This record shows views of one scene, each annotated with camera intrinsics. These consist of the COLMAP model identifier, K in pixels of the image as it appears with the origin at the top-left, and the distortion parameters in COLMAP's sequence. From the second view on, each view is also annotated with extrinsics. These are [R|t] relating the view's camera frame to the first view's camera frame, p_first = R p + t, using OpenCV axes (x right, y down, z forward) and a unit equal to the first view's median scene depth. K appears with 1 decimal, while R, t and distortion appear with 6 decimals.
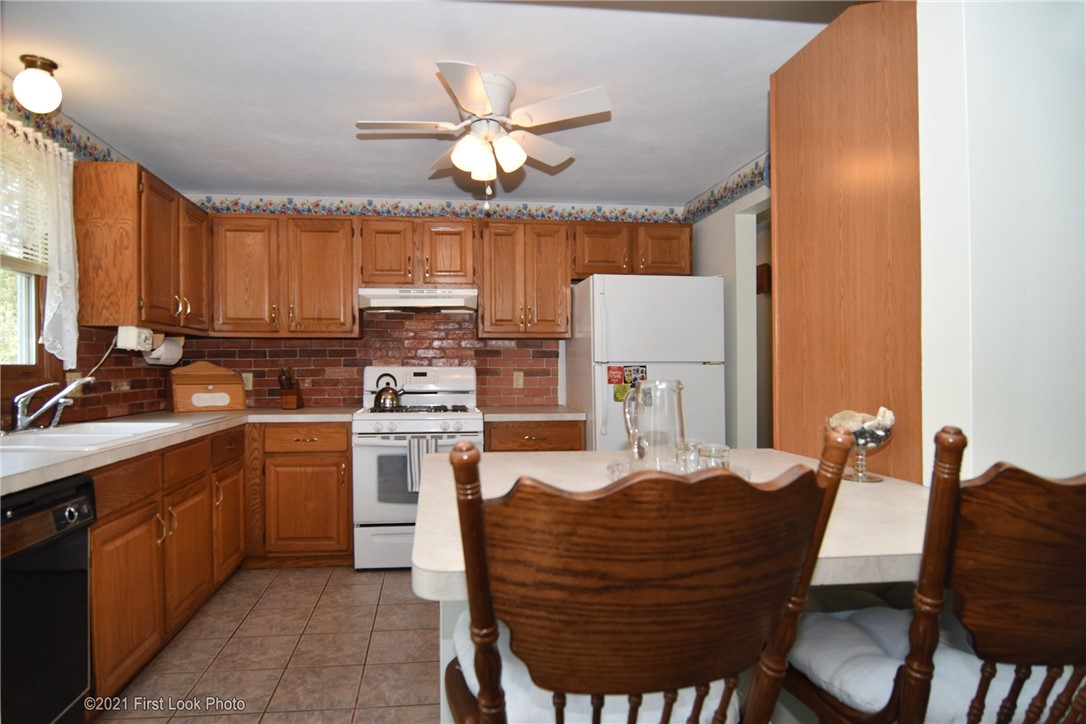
lens RADIAL K [[604.1, 0, 543.0], [0, 604.1, 362.0], [0, 0, 1]] dist [-0.004216, 0.000359]
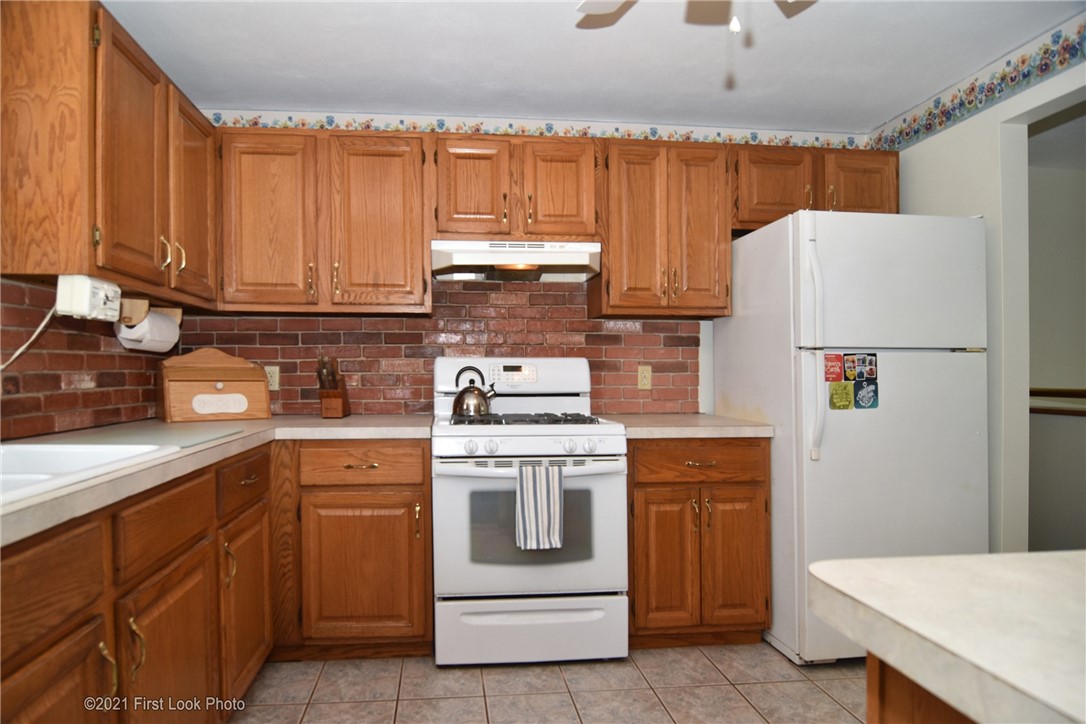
lens RADIAL K [[608.2, 0, 519.7], [0, 608.2, 374.4], [0, 0, 1]] dist [-0.012312, -0.002074]
pose [[0.998191, 0.000471, -0.060123, -0.173672], [0.000244, 0.999929, 0.011884, 0.021265], [0.060124, -0.011877, 0.998120, 0.340000]]
